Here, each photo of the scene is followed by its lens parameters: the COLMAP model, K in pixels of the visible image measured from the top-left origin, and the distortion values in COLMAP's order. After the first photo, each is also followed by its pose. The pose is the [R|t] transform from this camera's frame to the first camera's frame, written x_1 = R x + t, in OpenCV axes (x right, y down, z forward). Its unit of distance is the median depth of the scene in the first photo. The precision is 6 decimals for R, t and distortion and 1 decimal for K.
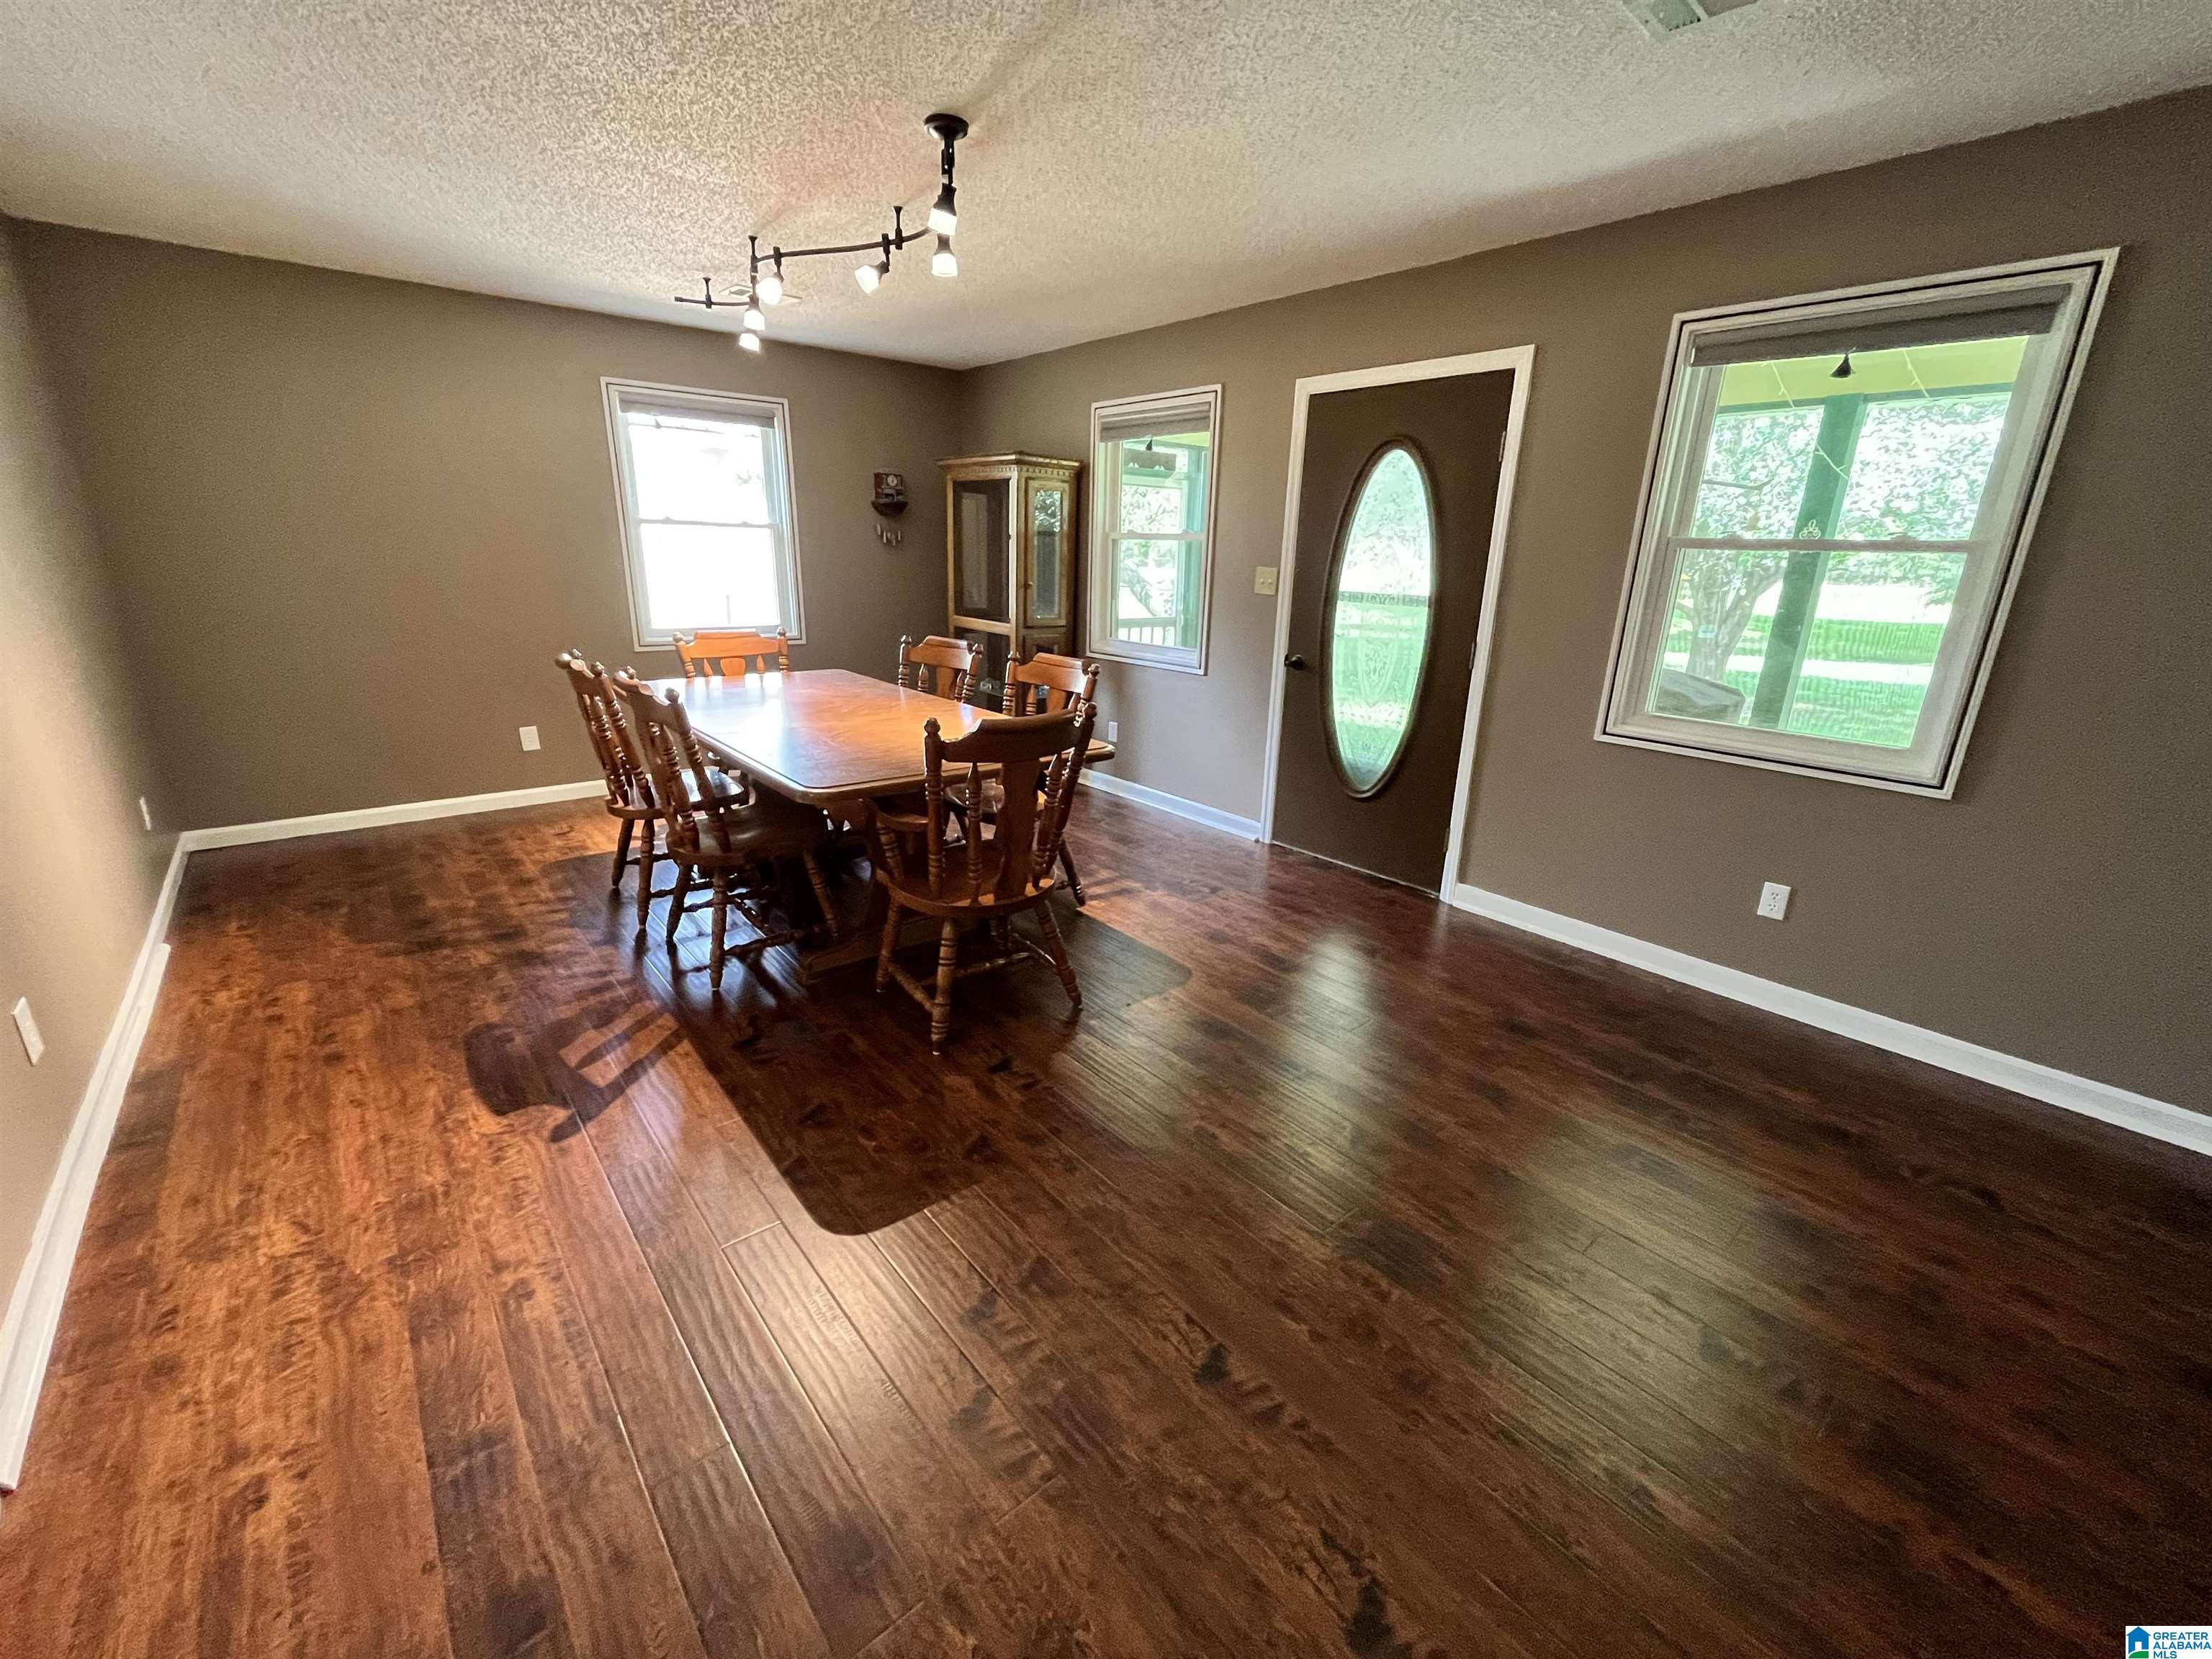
lens RADIAL K [[902.2, 0, 1103.1], [0, 902.2, 825.1], [0, 0, 1]] dist [-0.002414, -0.000535]
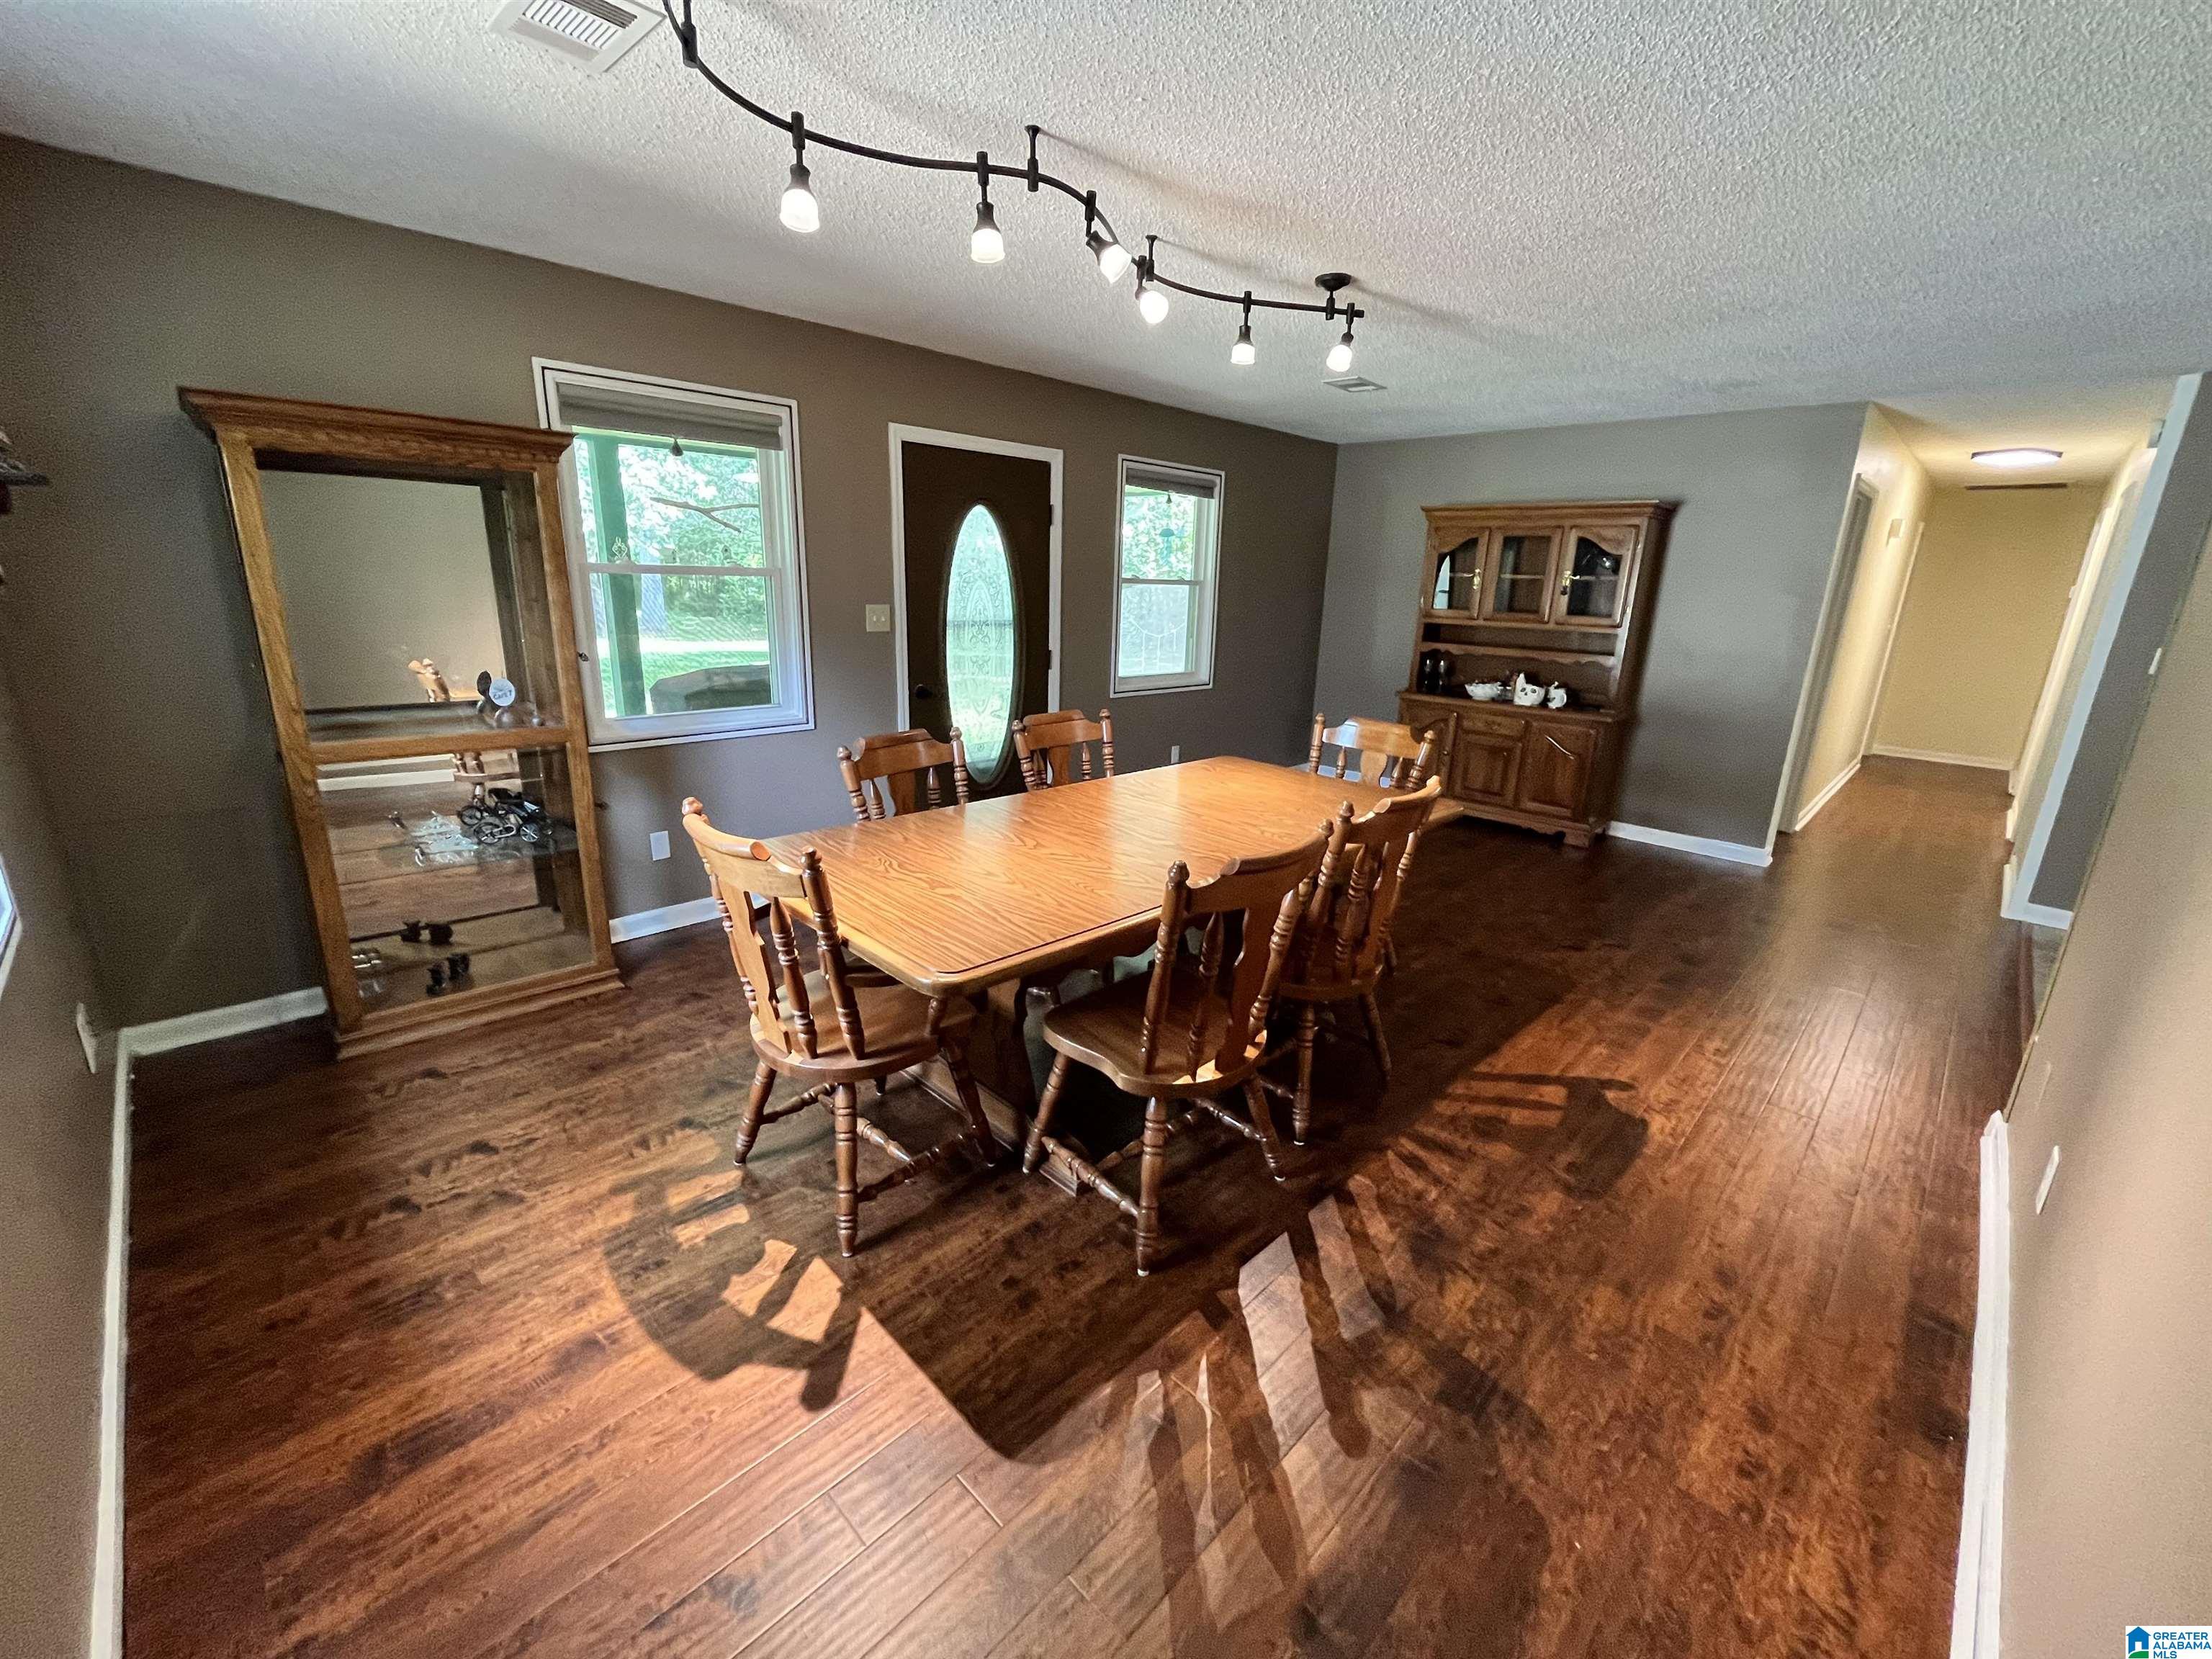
lens RADIAL K [[902.2, 0, 1099.1], [0, 902.2, 817.3], [0, 0, 1]] dist [-0.002414, -0.000535]
pose [[-0.082983, -0.289430, 0.953595, -1.282451], [0.259932, 0.917486, 0.301090, -0.461168], [-0.962055, 0.272855, -0.000904, 1.252153]]
